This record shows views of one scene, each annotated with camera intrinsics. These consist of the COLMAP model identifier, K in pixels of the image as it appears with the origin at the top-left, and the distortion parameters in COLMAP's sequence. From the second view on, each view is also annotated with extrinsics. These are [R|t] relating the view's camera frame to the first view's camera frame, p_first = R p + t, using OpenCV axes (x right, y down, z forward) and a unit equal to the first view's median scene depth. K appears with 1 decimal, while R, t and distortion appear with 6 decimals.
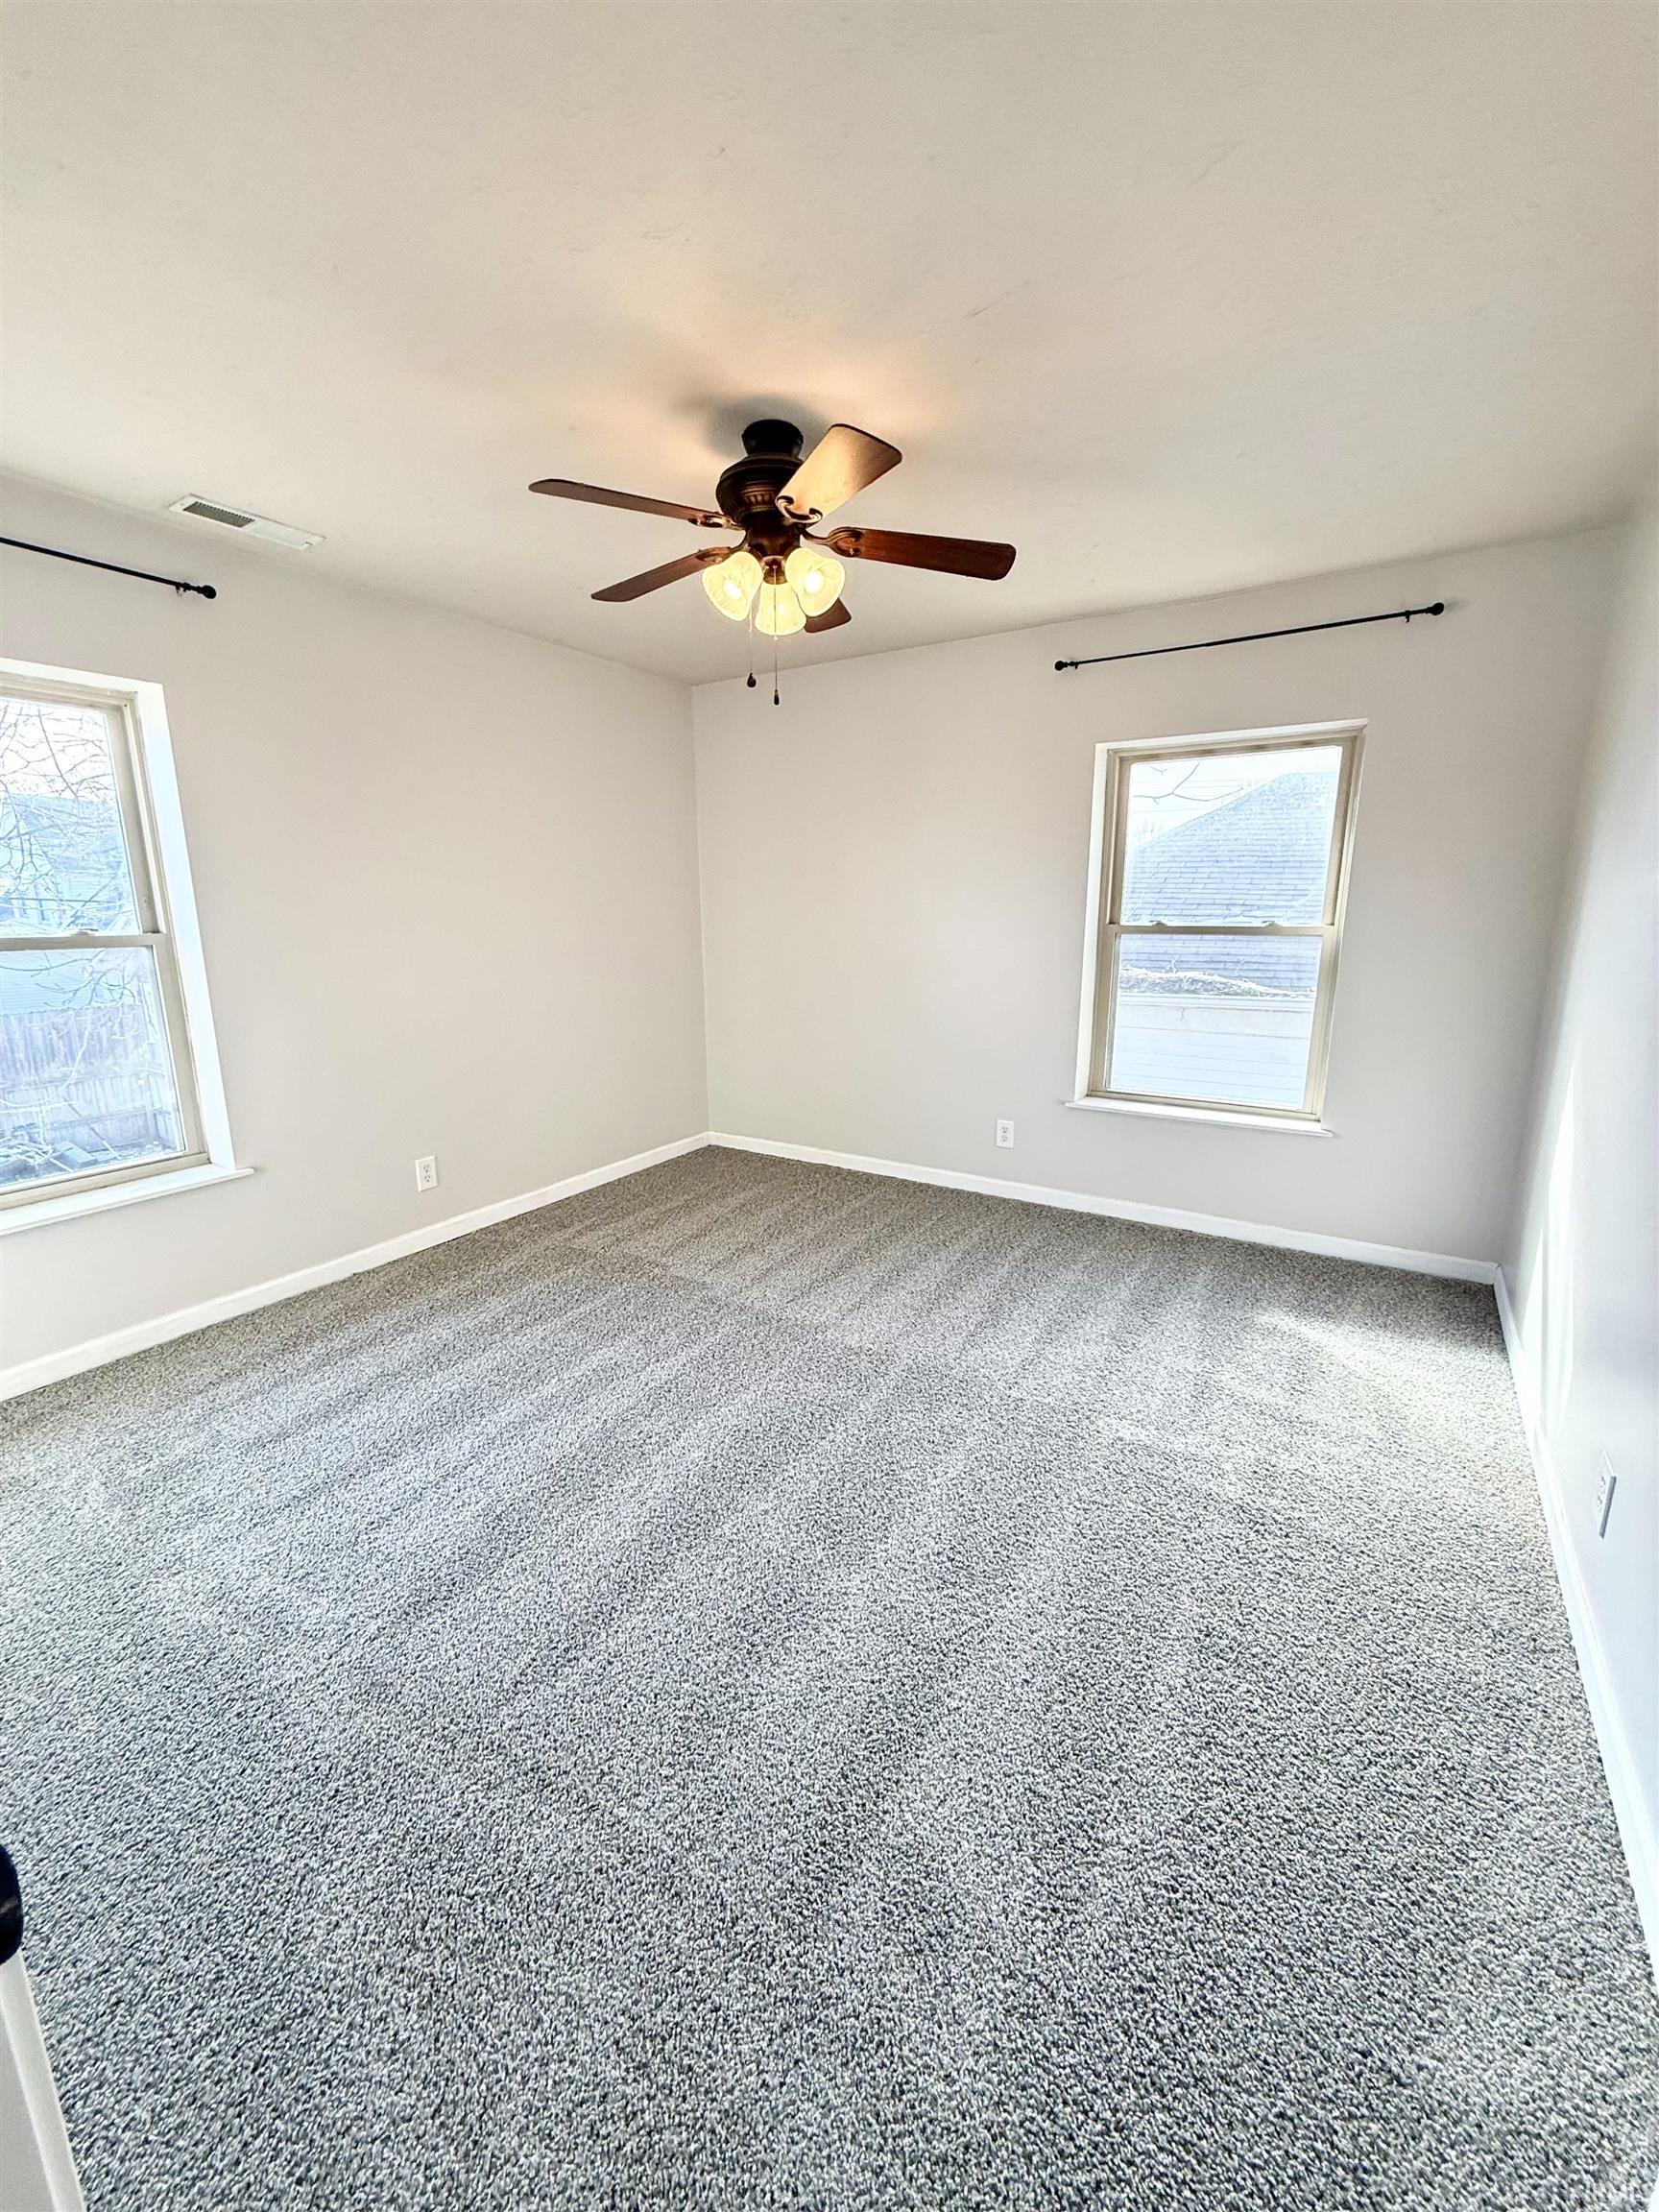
lens RADIAL K [[881.6, 0, 827.9], [0, 881.6, 1103.4], [0, 0, 1]] dist [0.002669, 0.001404]
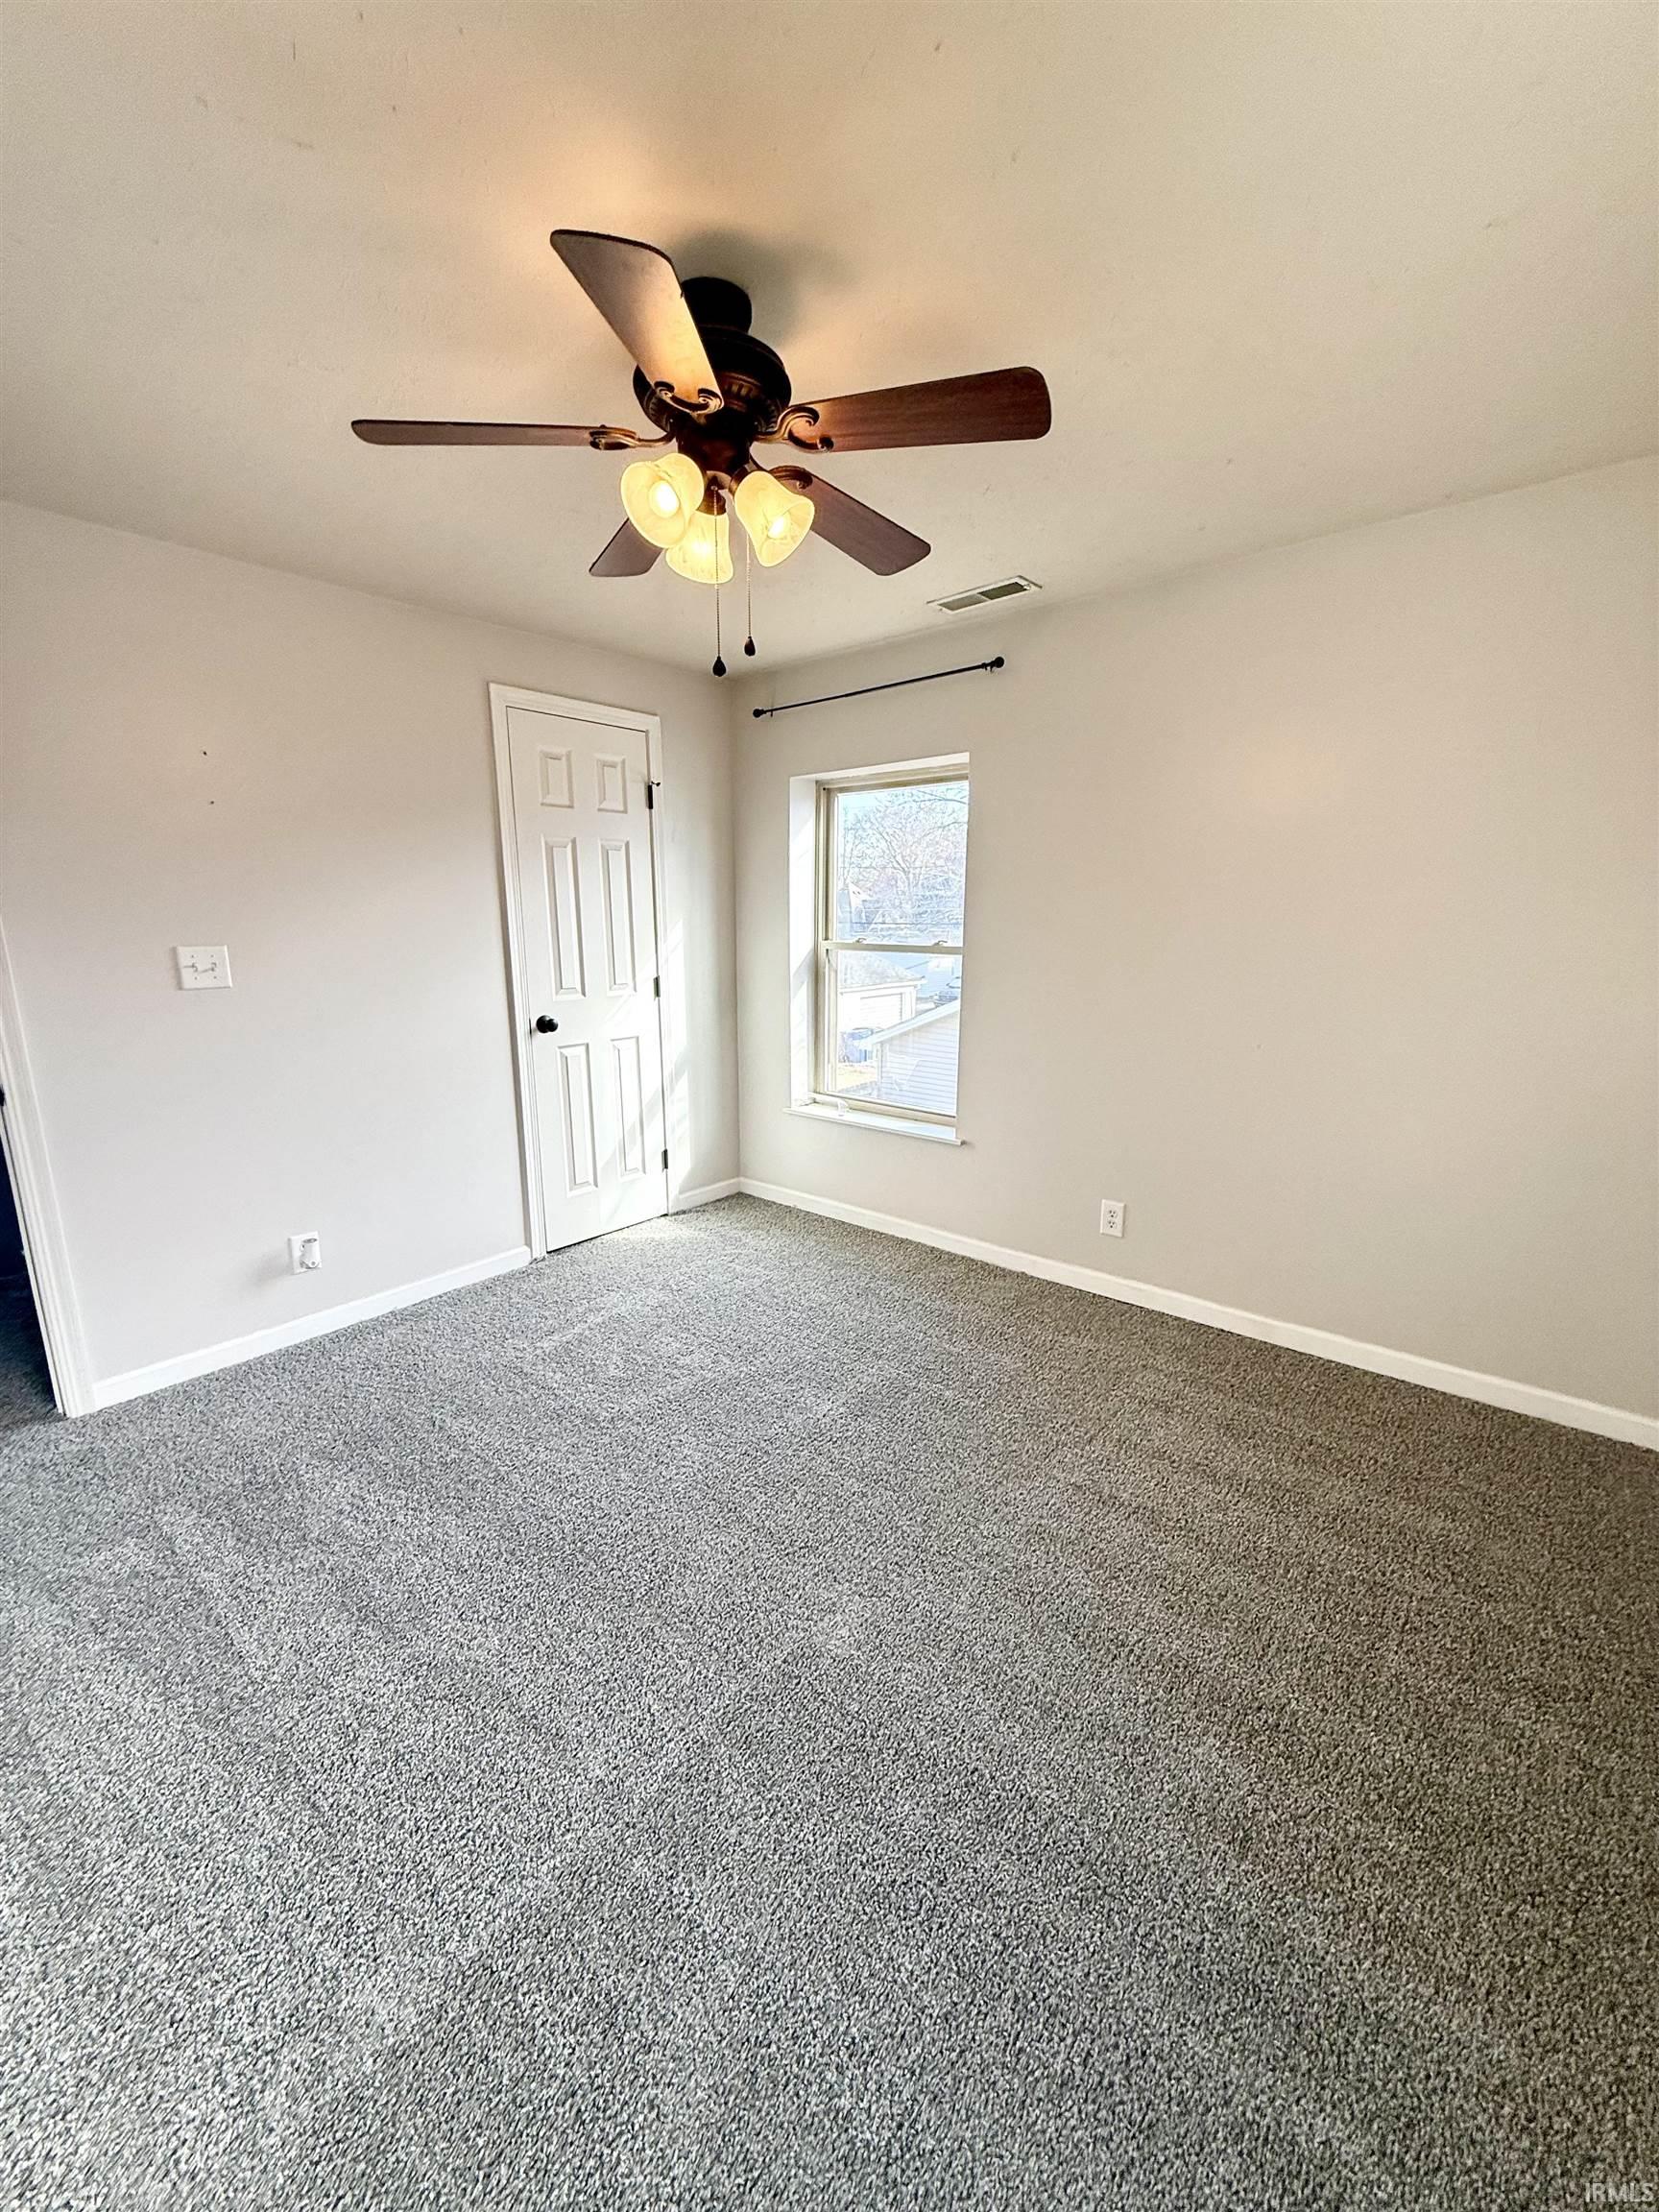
lens RADIAL K [[881.6, 0, 829.0], [0, 881.6, 1100.4], [0, 0, 1]] dist [0.002669, 0.001404]
pose [[-0.143922, 0.210492, -0.966943, 0.456405], [-0.219656, 0.945946, 0.238615, -0.195082], [0.964903, 0.246737, -0.089907, 0.787915]]
